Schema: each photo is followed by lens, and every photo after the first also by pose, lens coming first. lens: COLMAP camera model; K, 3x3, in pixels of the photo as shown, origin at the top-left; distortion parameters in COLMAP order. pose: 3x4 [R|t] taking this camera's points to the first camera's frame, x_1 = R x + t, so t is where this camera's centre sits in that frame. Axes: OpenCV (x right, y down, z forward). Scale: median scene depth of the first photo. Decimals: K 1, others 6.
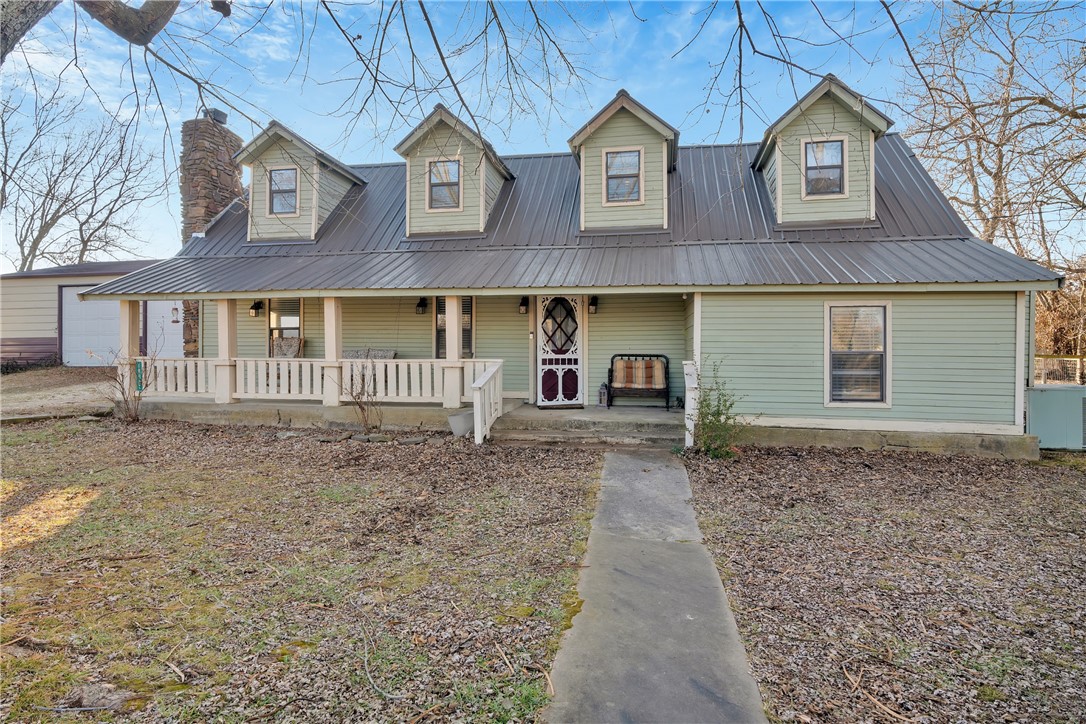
lens RADIAL K [[588.2, 0, 543.2], [0, 588.2, 362.2], [0, 0, 1]] dist [0.000052, 0.000566]
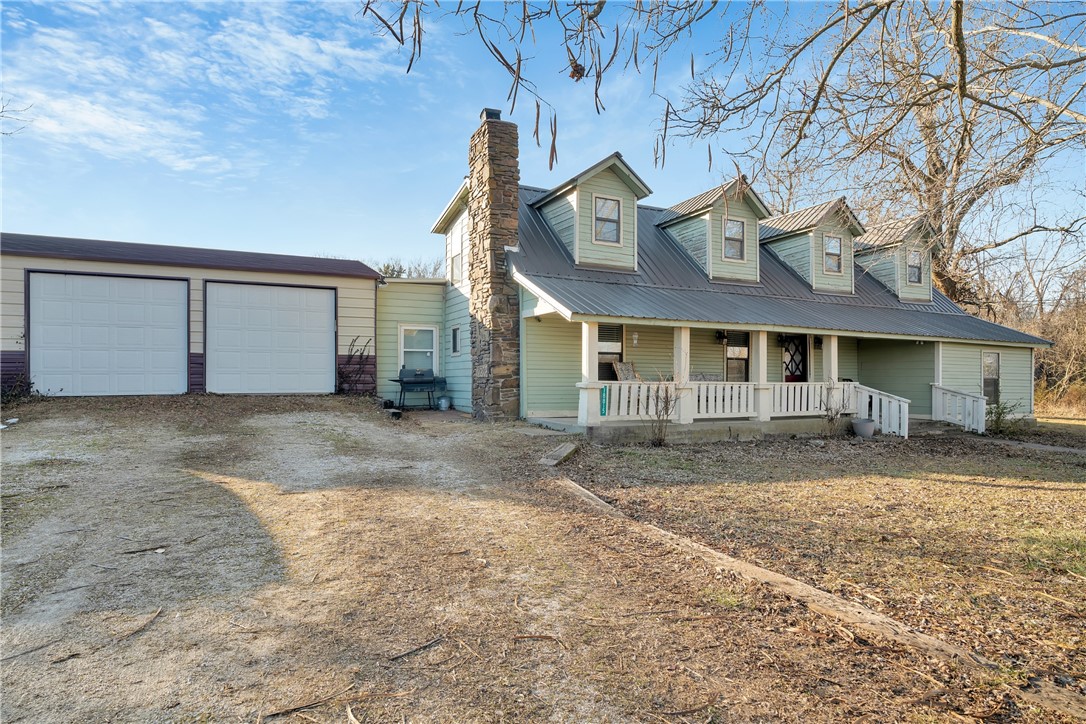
lens RADIAL K [[627.8, 0, 544.0], [0, 627.8, 368.9], [0, 0, 1]] dist [-0.019591, -0.000324]
pose [[0.797105, 0.007409, 0.603795, -1.295057], [0.005622, 0.999790, -0.019689, -0.009133], [-0.603814, 0.019089, 0.796896, 0.207298]]
